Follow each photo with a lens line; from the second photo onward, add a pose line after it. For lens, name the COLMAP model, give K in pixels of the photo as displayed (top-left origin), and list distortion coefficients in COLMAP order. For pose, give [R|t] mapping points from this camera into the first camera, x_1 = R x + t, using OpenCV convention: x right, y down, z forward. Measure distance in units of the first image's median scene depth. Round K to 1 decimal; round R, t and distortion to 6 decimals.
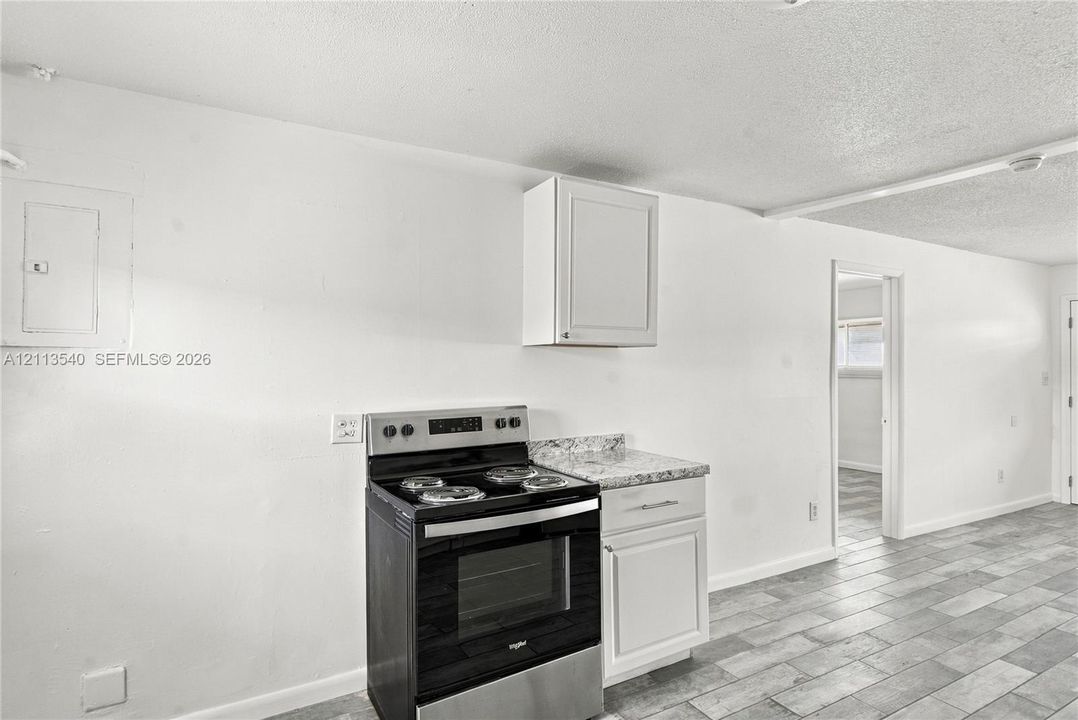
lens RADIAL K [[573.4, 0, 537.2], [0, 573.4, 361.1], [0, 0, 1]] dist [0.015848, -0.003996]
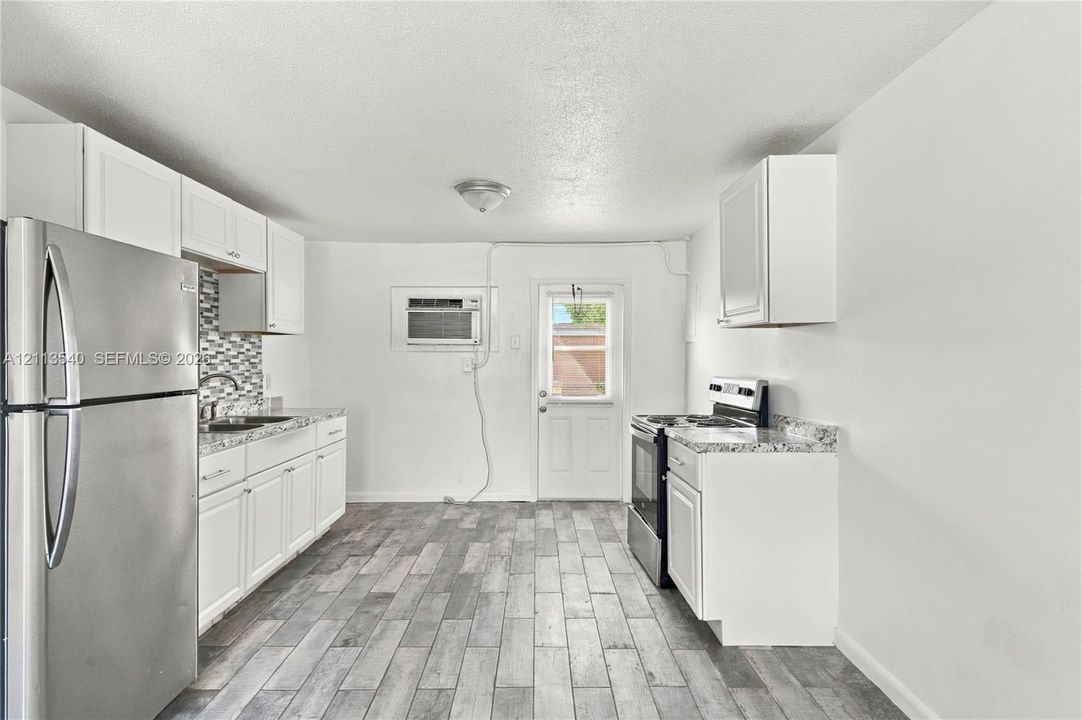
lens RADIAL K [[575.5, 0, 535.5], [0, 575.5, 361.1], [0, 0, 1]] dist [0.015848, -0.003996]
pose [[-0.495939, 0.009579, -0.868304, 1.224840], [0.006722, 0.999952, 0.007192, 0.025842], [0.868331, -0.002270, -0.495979, 1.171366]]
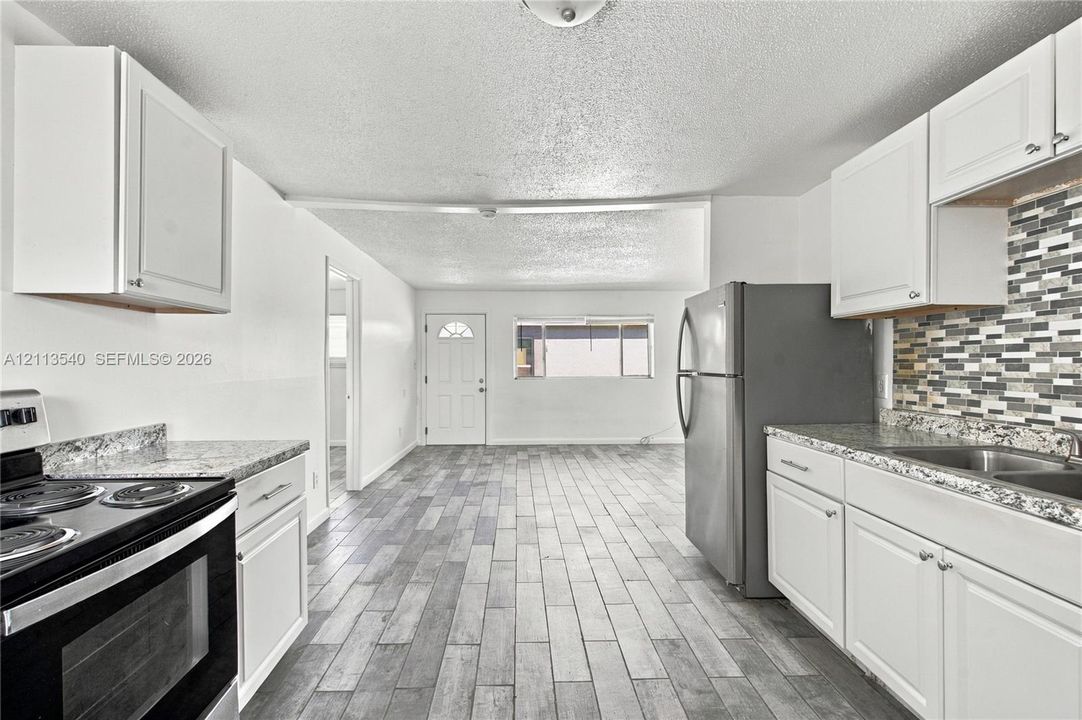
lens RADIAL K [[495.7, 0, 530.8], [0, 495.7, 367.1], [0, 0, 1]] dist [0.003362, -0.002480]
pose [[0.473531, -0.007507, 0.880745, -0.236445], [-0.004318, 0.999932, 0.010844, 0.044214], [-0.880766, -0.008938, 0.473467, 0.263613]]
